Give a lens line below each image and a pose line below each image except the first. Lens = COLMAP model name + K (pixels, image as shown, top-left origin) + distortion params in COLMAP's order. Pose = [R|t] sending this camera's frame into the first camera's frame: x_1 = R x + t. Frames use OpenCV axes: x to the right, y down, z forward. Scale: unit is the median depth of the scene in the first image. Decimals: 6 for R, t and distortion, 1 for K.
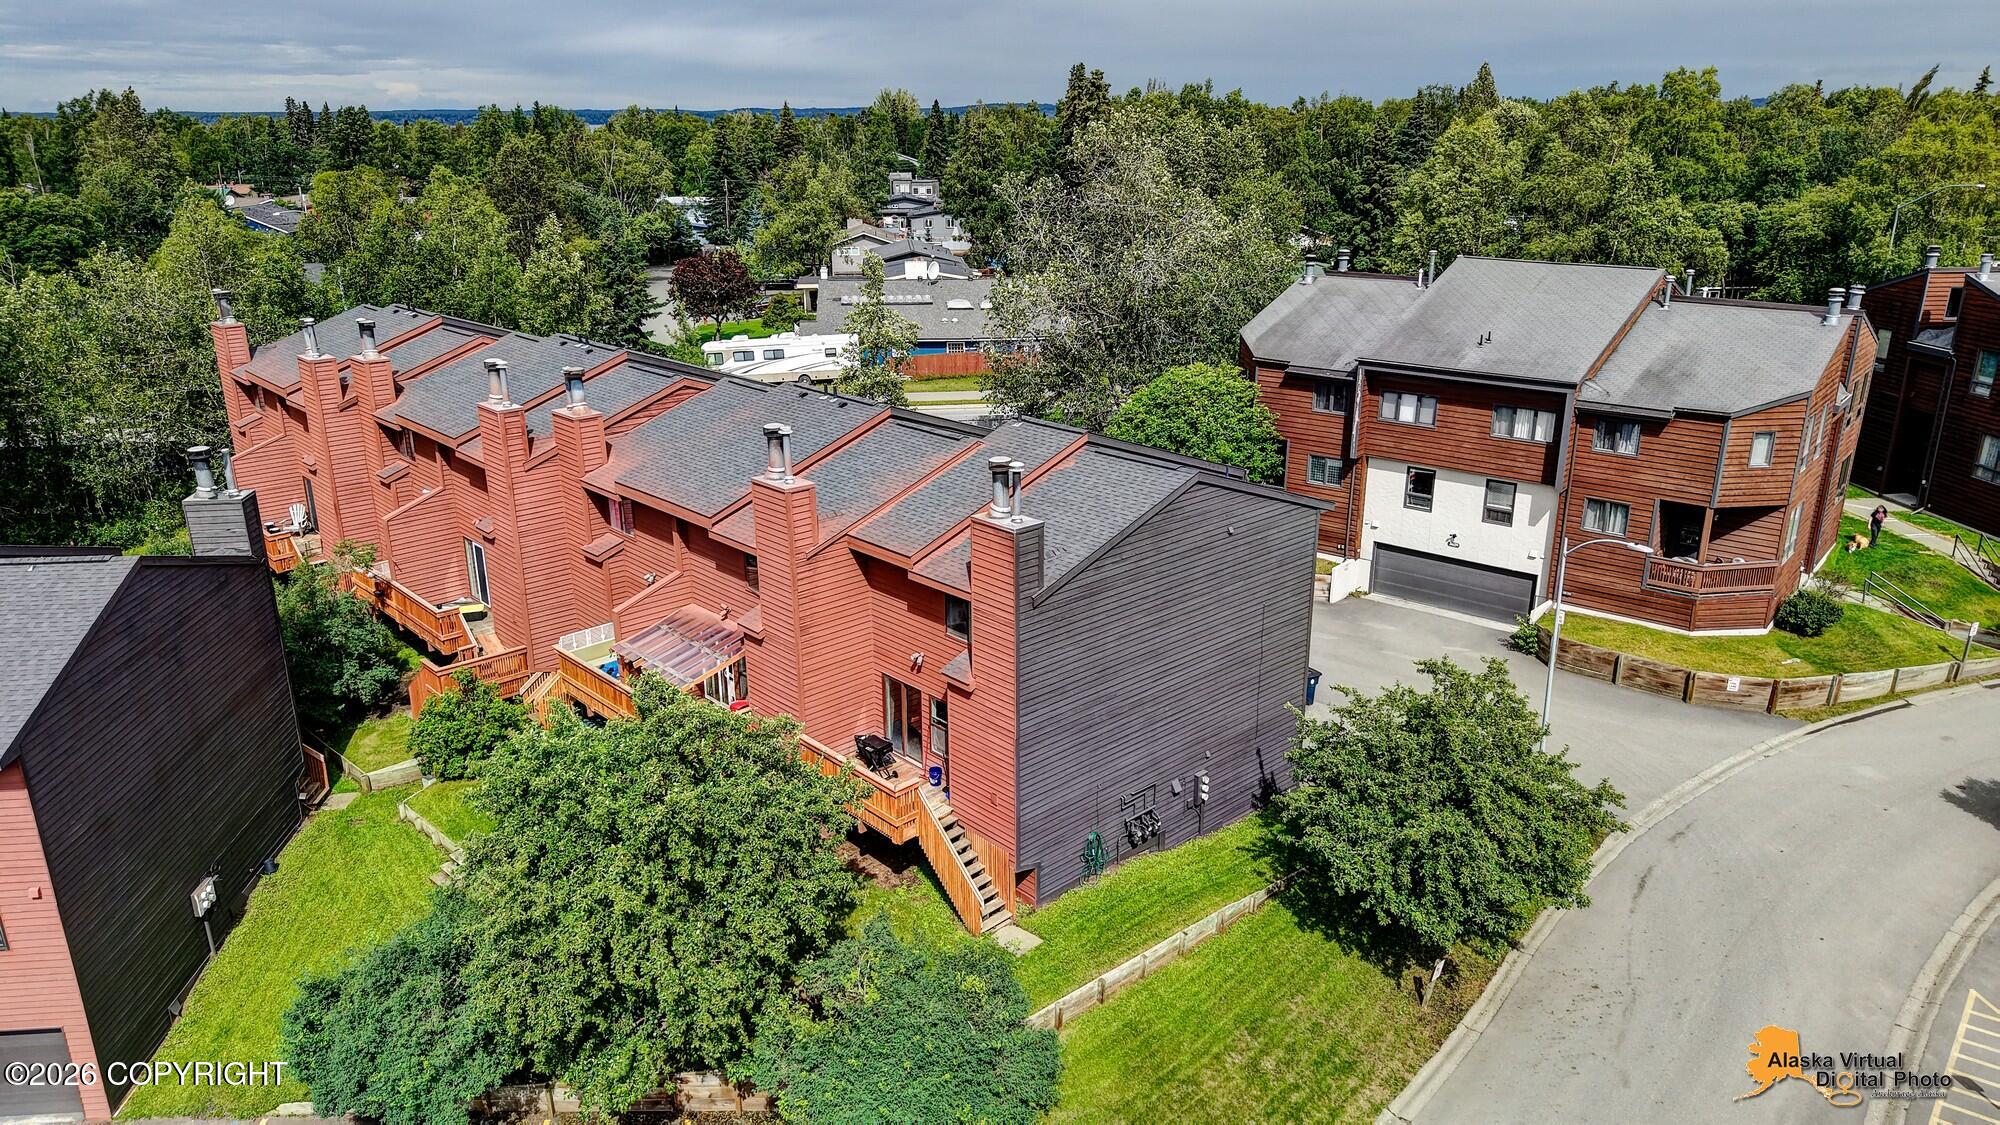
lens RADIAL K [[1346.5, 0, 1000.2], [0, 1346.5, 561.7], [0, 0, 1]] dist [0.018410, -0.017326]
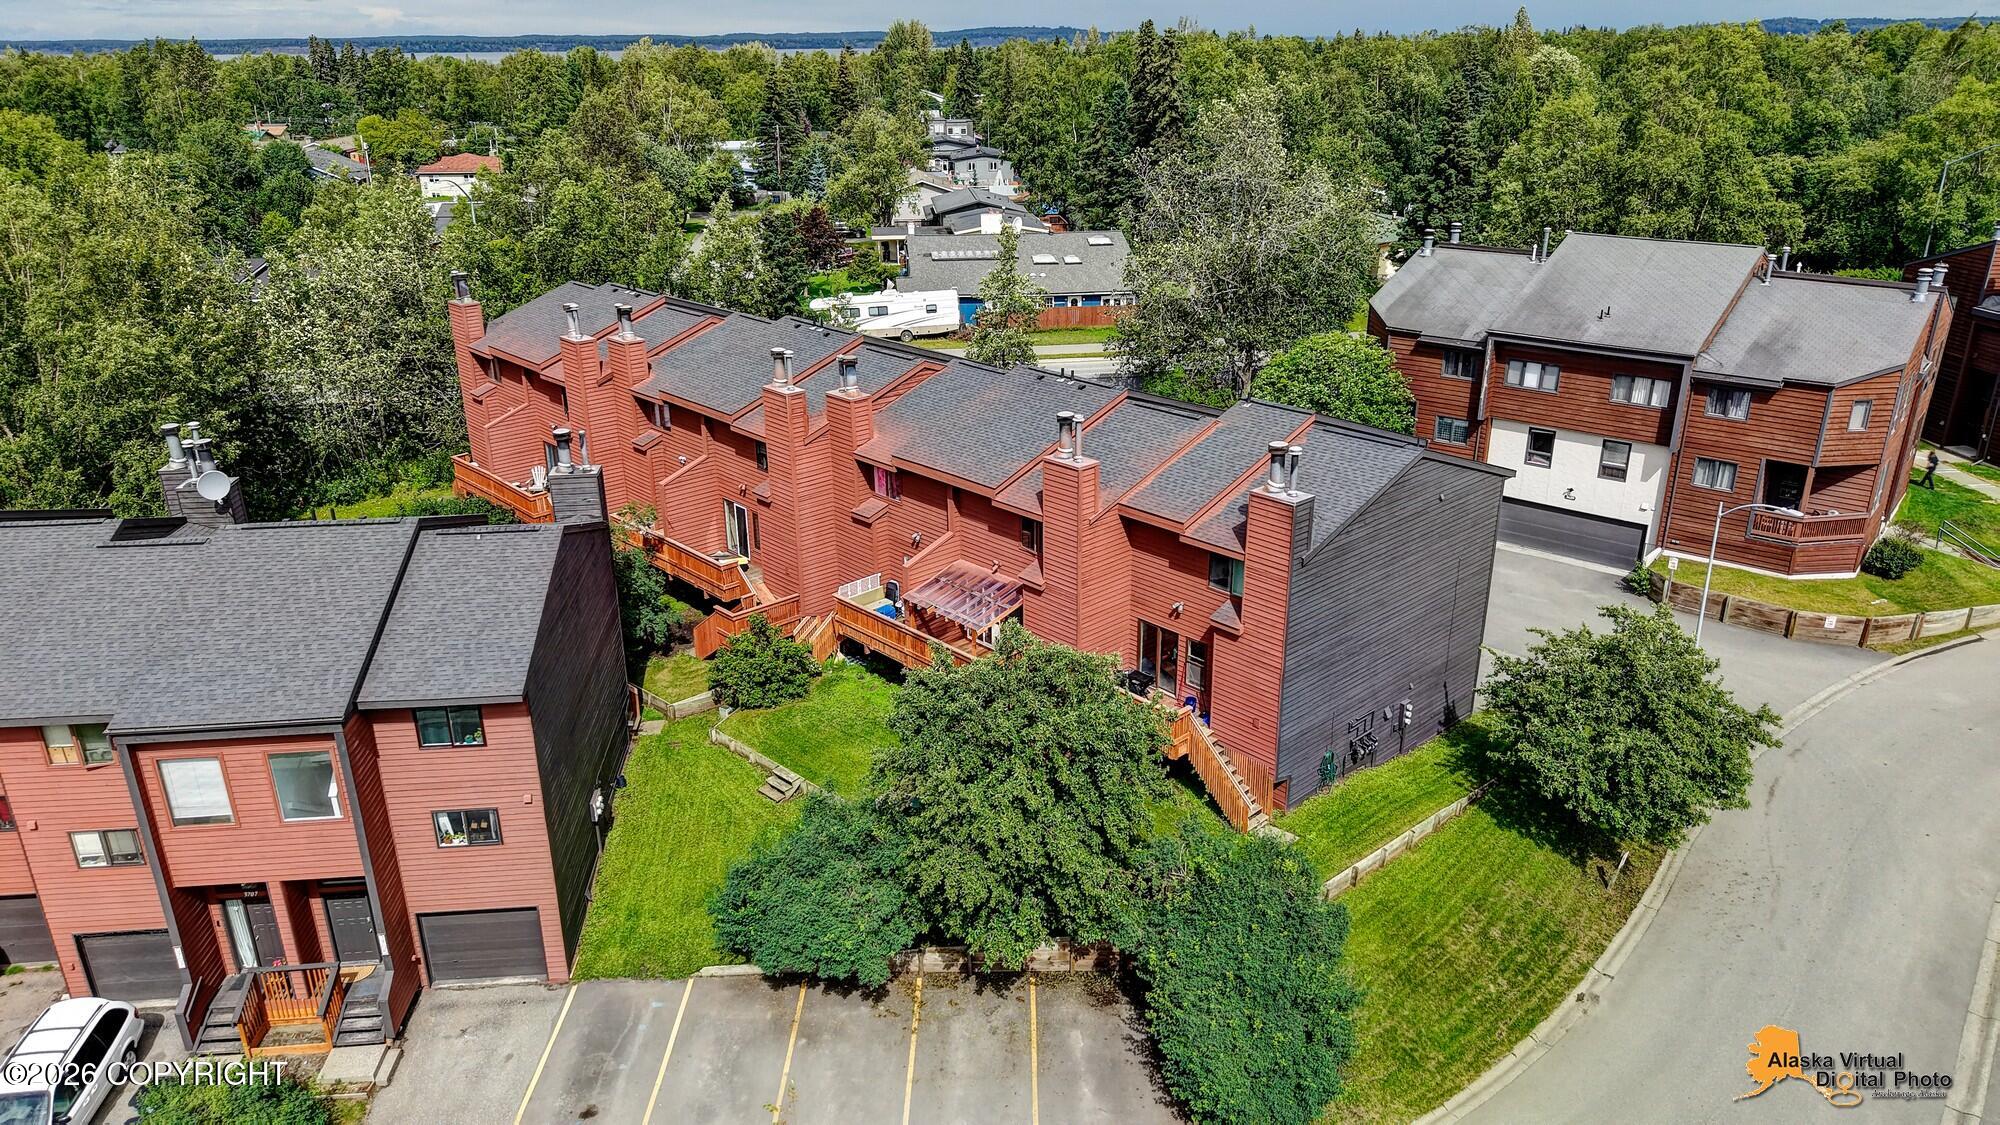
lens RADIAL K [[1346.5, 0, 996.9], [0, 1346.5, 561.4], [0, 0, 1]] dist [0.018410, -0.017326]
pose [[0.999991, -0.004325, -0.000135, -0.173776], [0.004326, 0.998733, 0.050130, -0.022457], [-0.000082, -0.050130, 0.998743, -0.150374]]
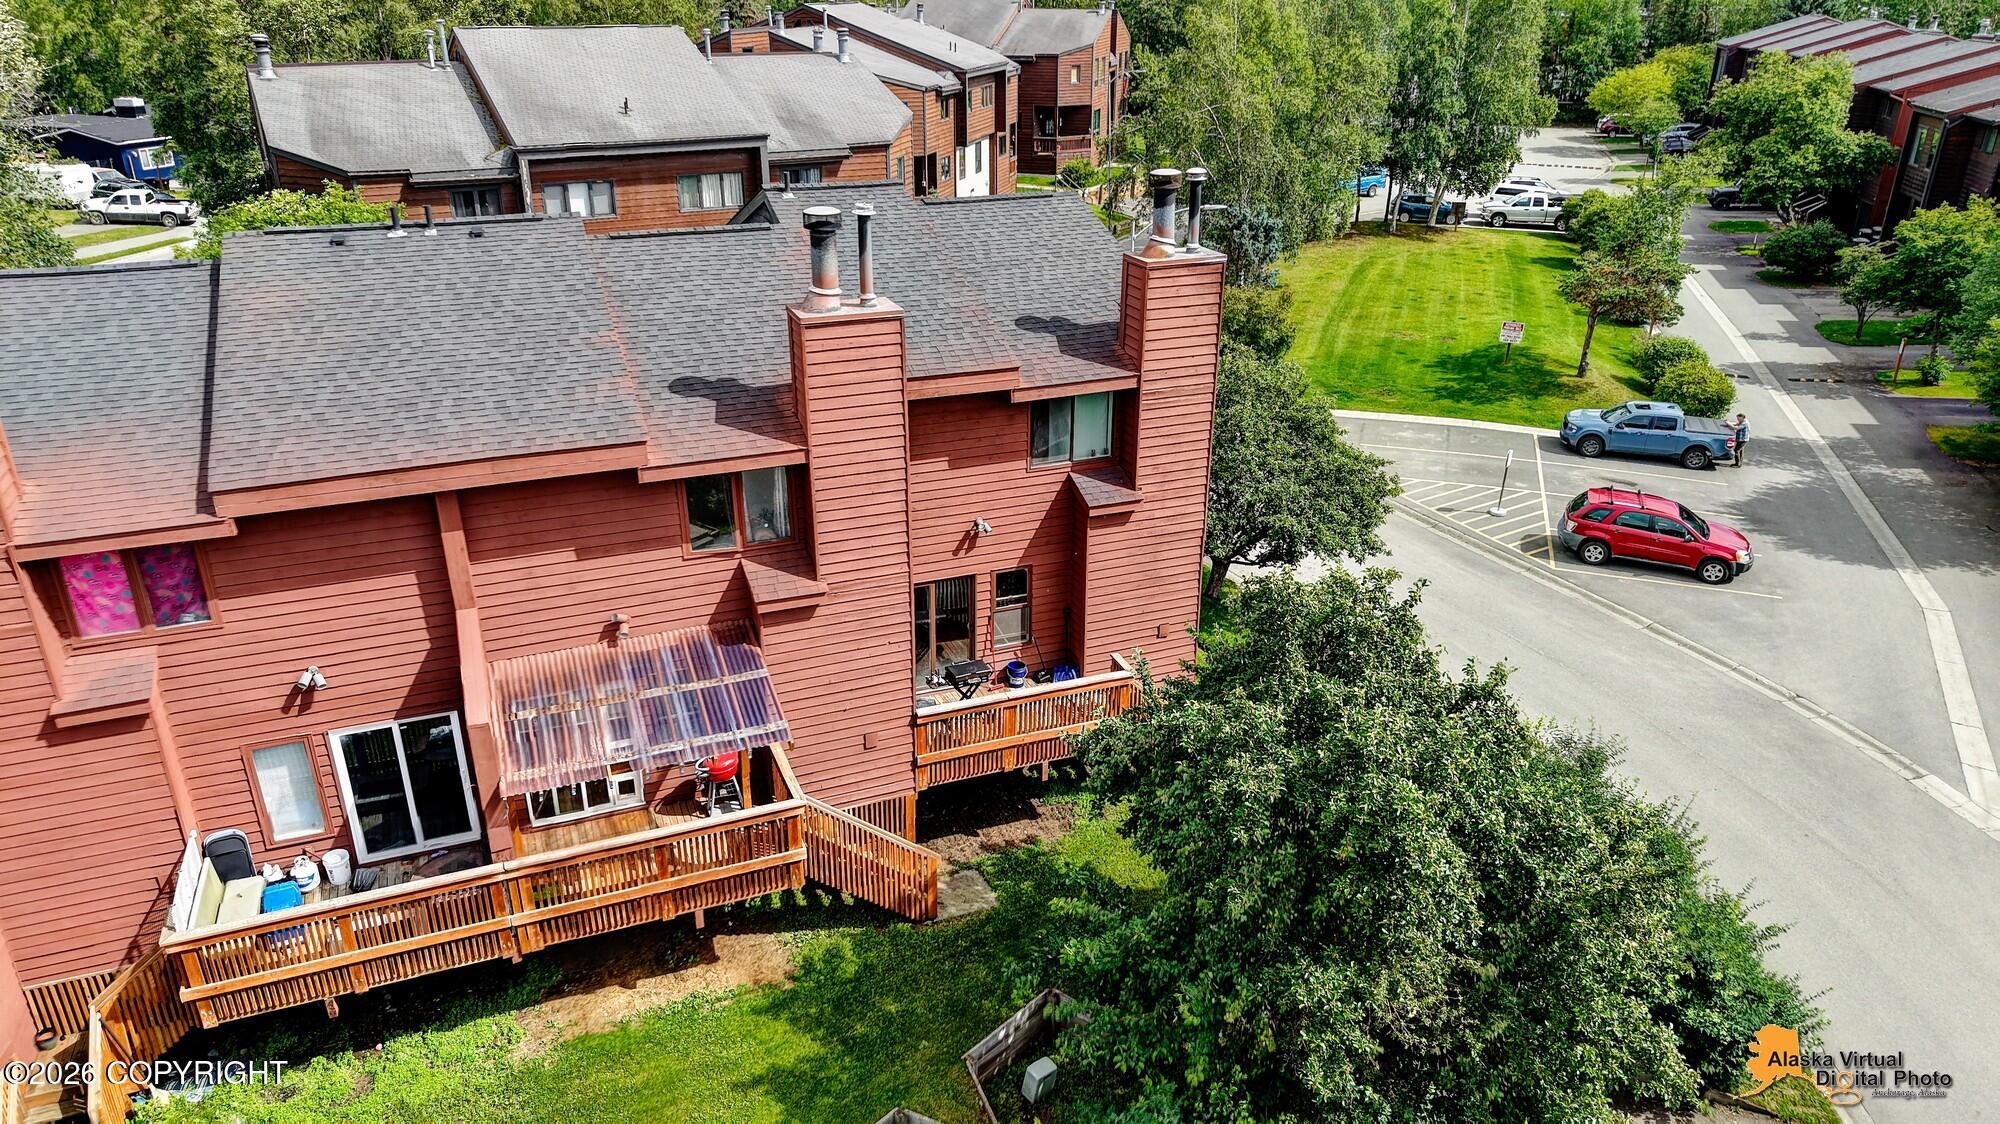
lens RADIAL K [[1346.5, 0, 1001.7], [0, 1346.5, 561.6], [0, 0, 1]] dist [0.018410, -0.017326]
pose [[0.353479, -0.368196, 0.859933, -0.507622], [0.292098, 0.916758, 0.272458, -0.073565], [-0.888668, 0.154877, 0.431603, 0.542598]]
